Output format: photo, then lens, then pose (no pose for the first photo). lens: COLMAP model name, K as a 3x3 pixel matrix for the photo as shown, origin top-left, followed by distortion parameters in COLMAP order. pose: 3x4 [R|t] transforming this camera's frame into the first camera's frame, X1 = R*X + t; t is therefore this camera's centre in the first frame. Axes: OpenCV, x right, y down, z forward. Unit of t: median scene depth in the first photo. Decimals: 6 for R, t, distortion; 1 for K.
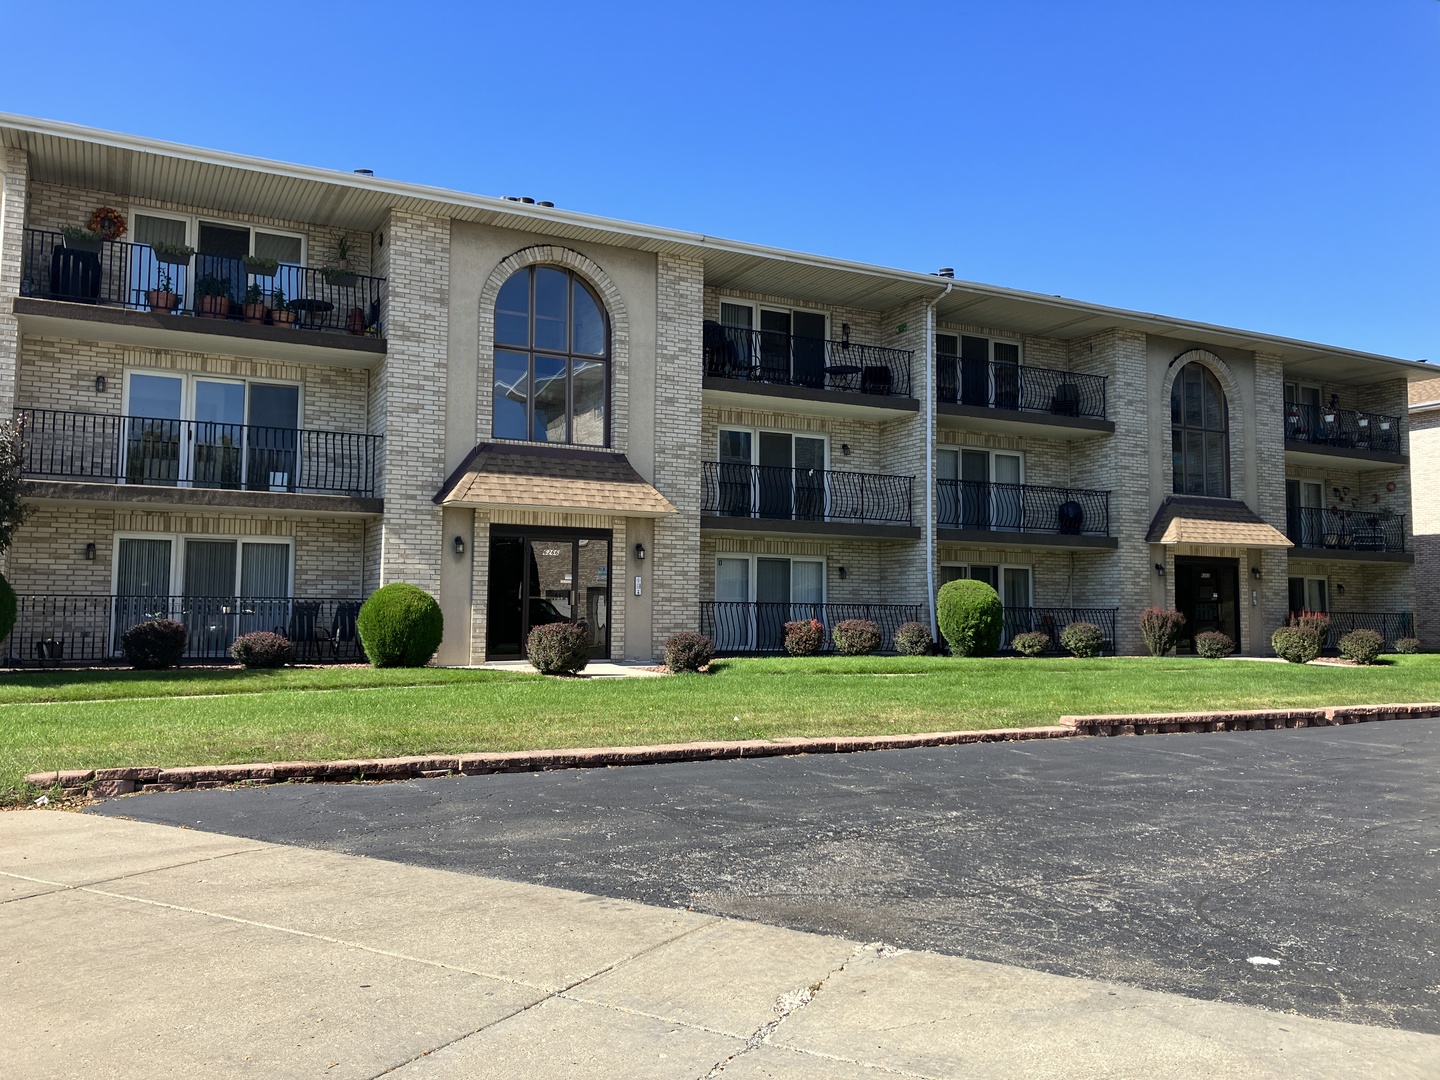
lens RADIAL K [[1153.3, 0, 722.6], [0, 1153.3, 554.2], [0, 0, 1]] dist [0.002483, -0.004734]
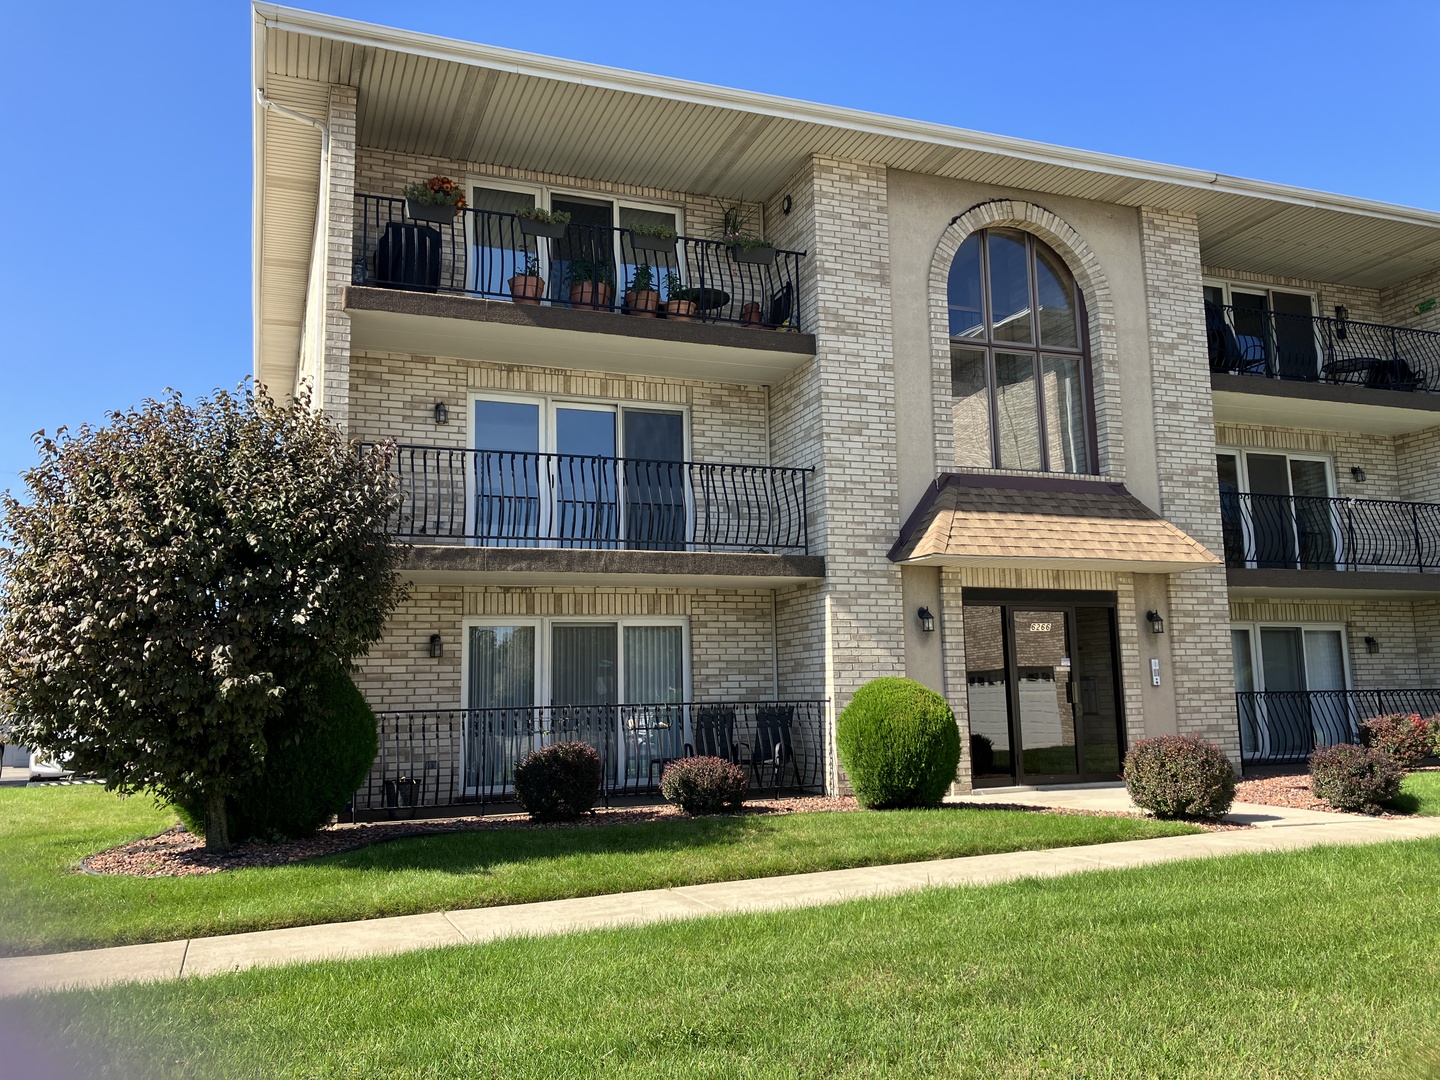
lens RADIAL K [[1172.8, 0, 720.0], [0, 1172.8, 540.0], [0, 0, 1]] dist [0.123818, -0.251378]
pose [[0.991405, -0.044874, -0.122890, -0.263294], [0.034428, 0.995714, -0.085843, 0.001026], [0.126215, 0.080875, 0.988701, 0.279979]]
